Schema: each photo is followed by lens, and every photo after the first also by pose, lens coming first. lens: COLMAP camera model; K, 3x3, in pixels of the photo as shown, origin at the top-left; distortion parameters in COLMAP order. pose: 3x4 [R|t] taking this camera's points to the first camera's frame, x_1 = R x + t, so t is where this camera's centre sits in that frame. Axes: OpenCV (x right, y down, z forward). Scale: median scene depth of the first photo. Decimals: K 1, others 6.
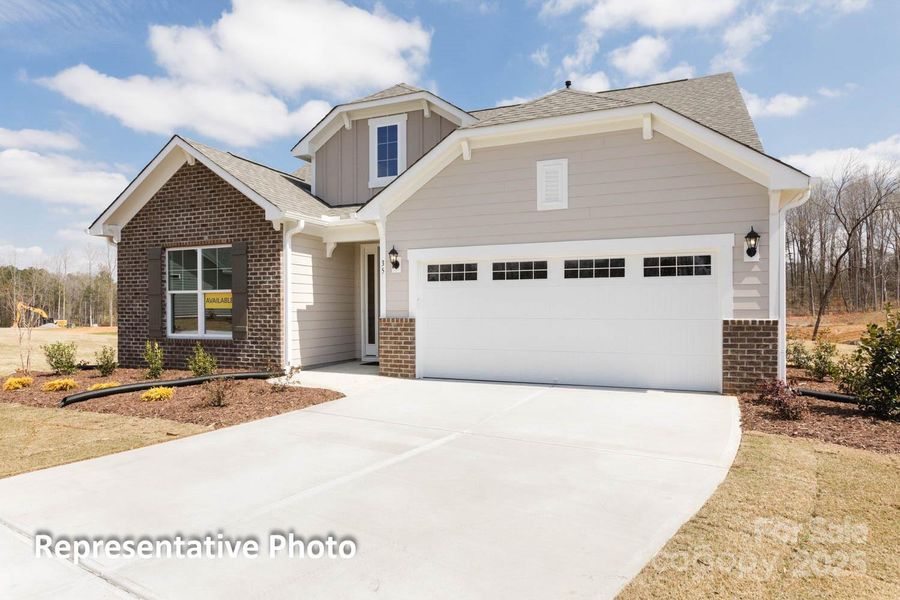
lens RADIAL K [[602.4, 0, 450.6], [0, 602.4, 295.7], [0, 0, 1]] dist [-0.006671, 0.026785]
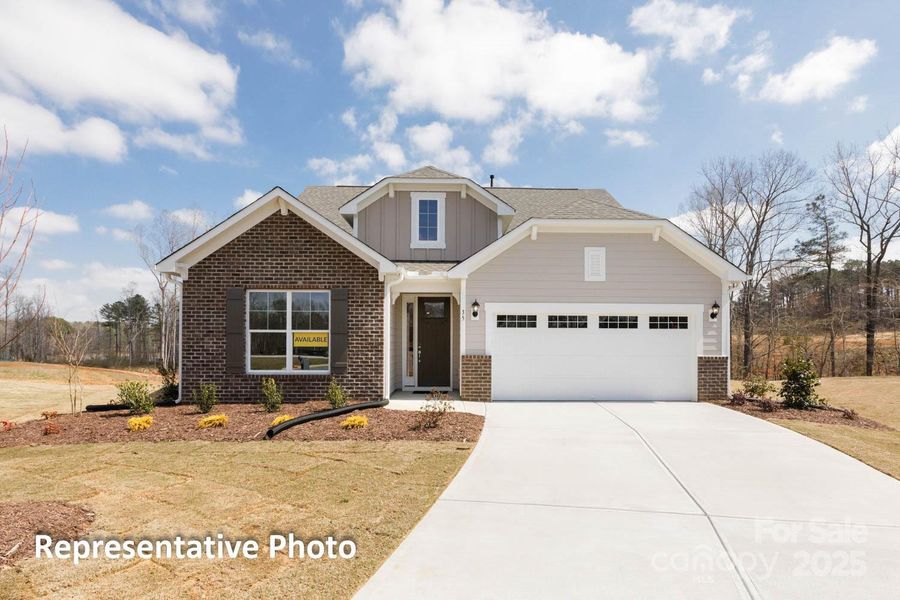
lens RADIAL K [[606.8, 0, 449.9], [0, 606.8, 317.7], [0, 0, 1]] dist [0.050744, -0.049929]
pose [[0.879398, 0.034758, 0.474818, -0.729694], [-0.013434, 0.998746, -0.048230, 0.019299], [-0.475899, 0.036034, 0.878762, -0.112968]]
